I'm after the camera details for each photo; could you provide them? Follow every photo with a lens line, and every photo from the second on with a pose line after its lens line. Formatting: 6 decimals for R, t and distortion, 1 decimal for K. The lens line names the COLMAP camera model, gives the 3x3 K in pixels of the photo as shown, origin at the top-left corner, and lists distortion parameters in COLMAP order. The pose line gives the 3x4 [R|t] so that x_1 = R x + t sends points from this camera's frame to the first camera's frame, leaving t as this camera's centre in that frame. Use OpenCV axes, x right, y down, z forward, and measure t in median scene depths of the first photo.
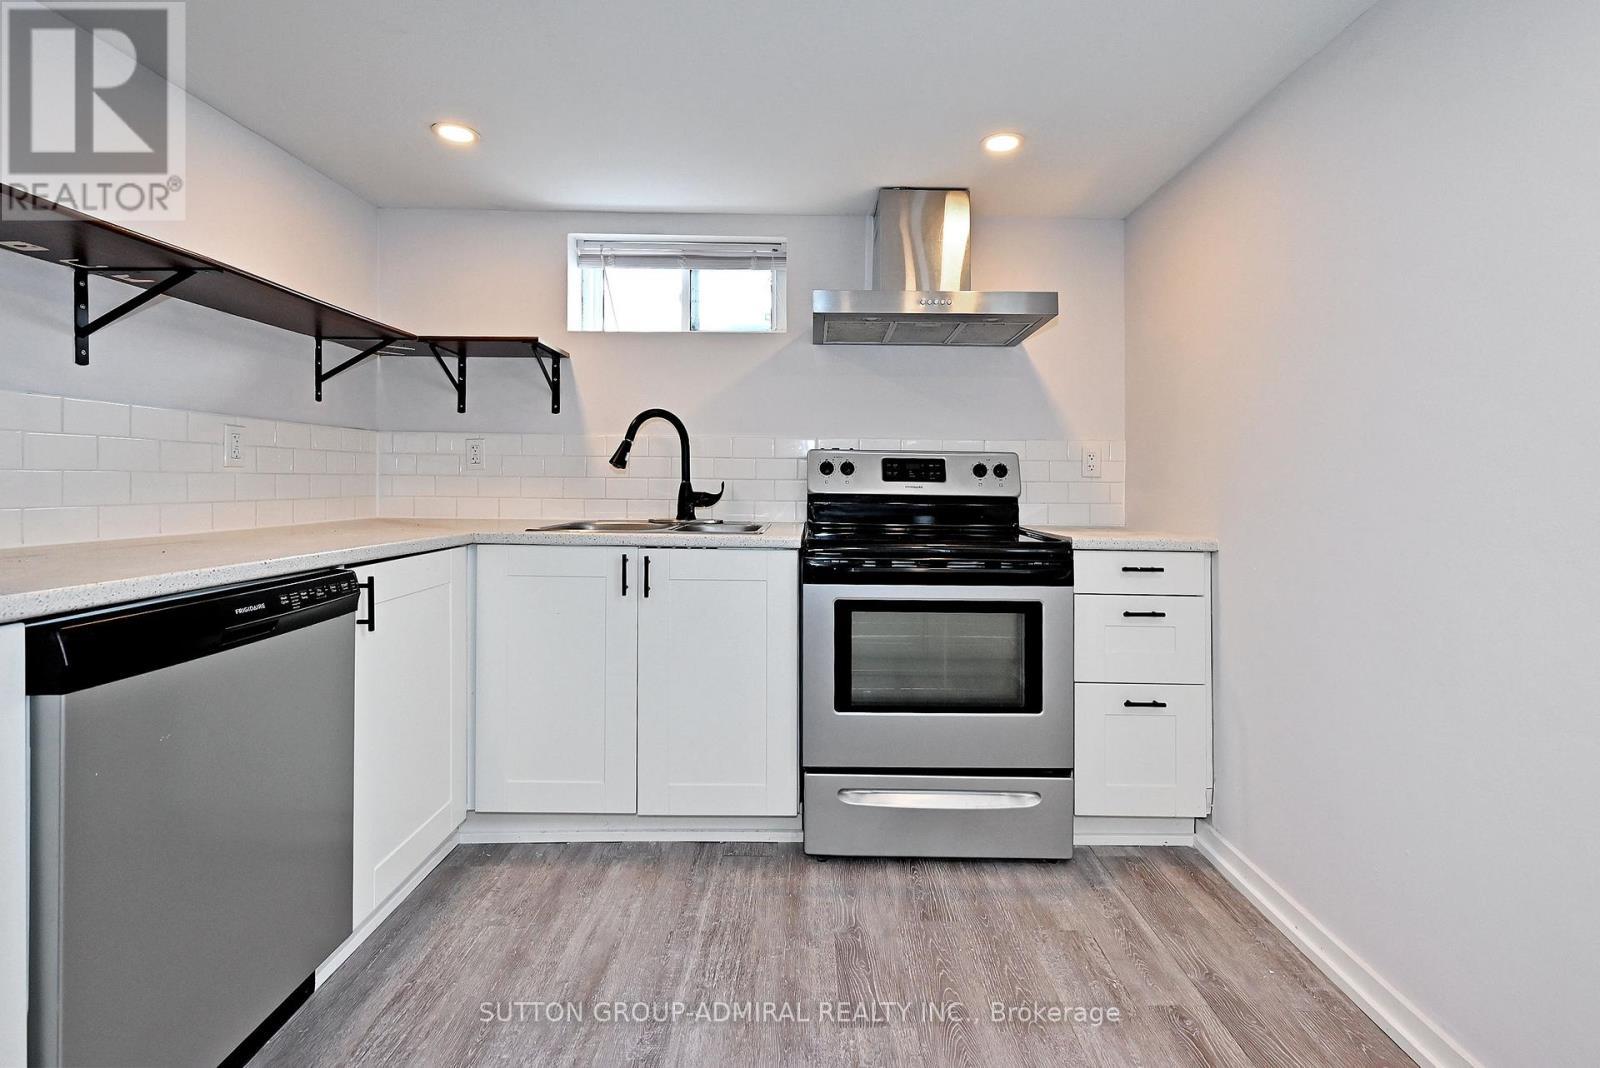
lens RADIAL K [[696.5, 0, 804.5], [0, 696.5, 485.7], [0, 0, 1]] dist [0.000868, 0.000234]
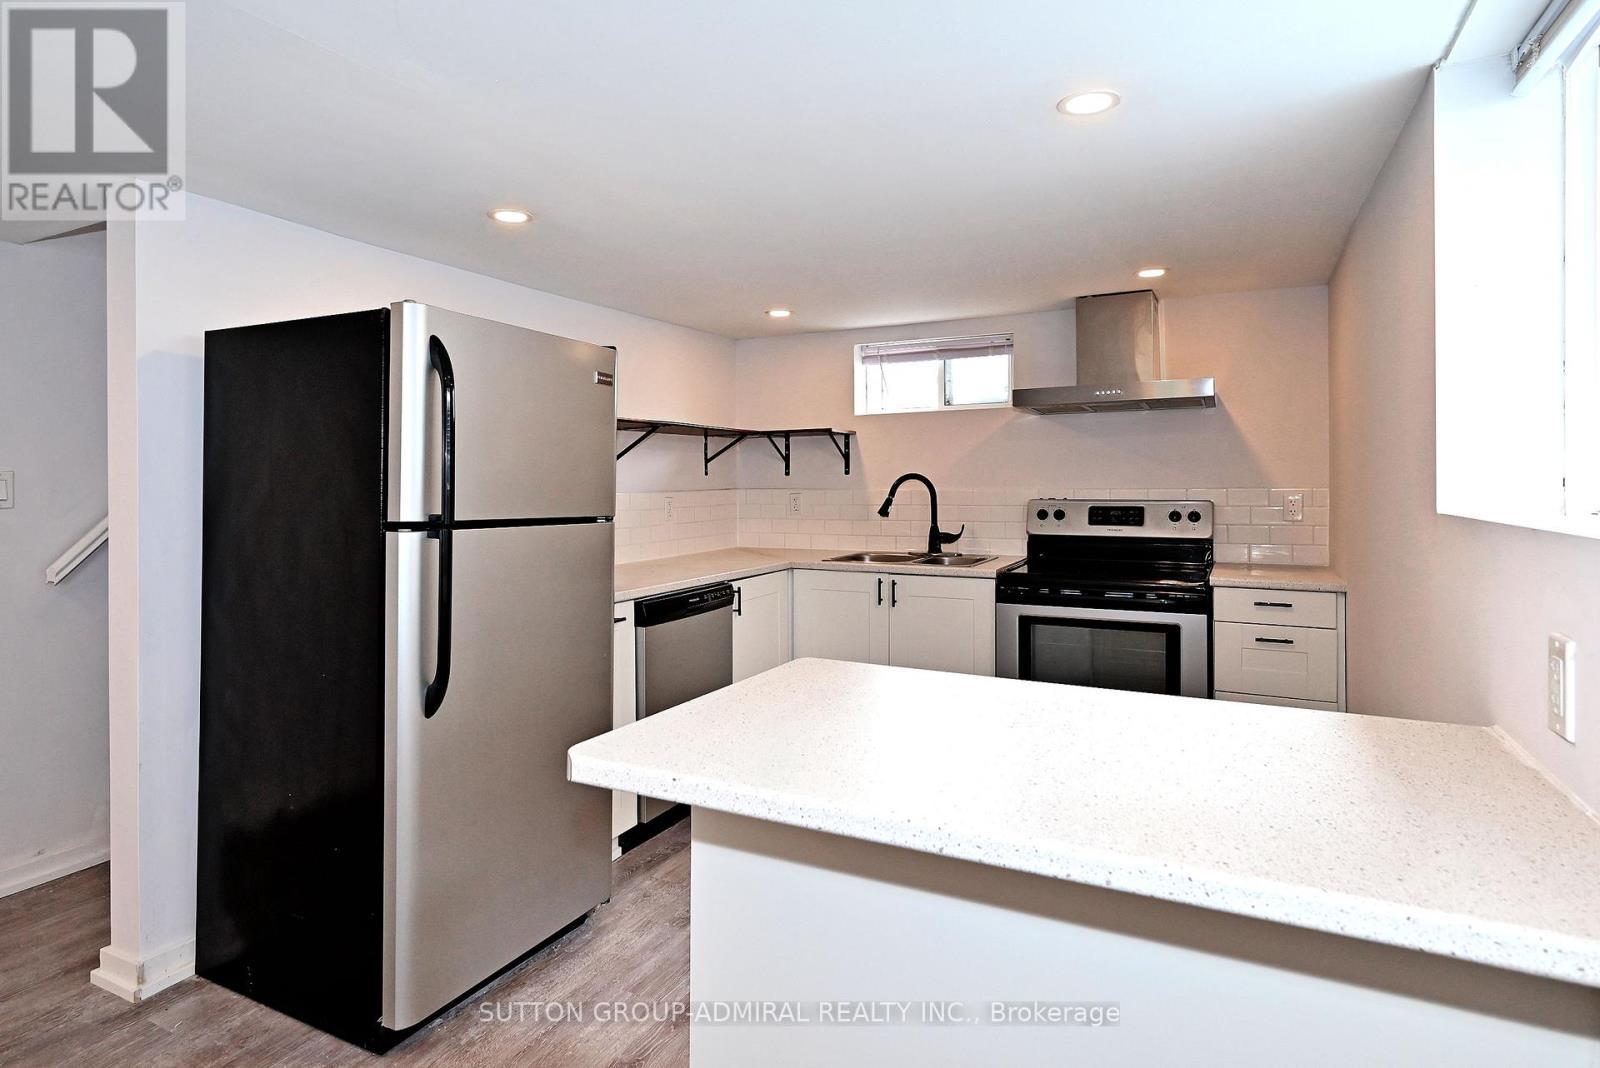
lens RADIAL K [[795.8, 0, 808.7], [0, 795.8, 518.1], [0, 0, 1]] dist [0.001866, -0.000306]
pose [[0.898865, 0.000679, -0.438225, 0.343150], [0.013986, 0.999445, 0.030236, -0.082564], [0.438003, -0.033307, 0.898356, -0.591821]]
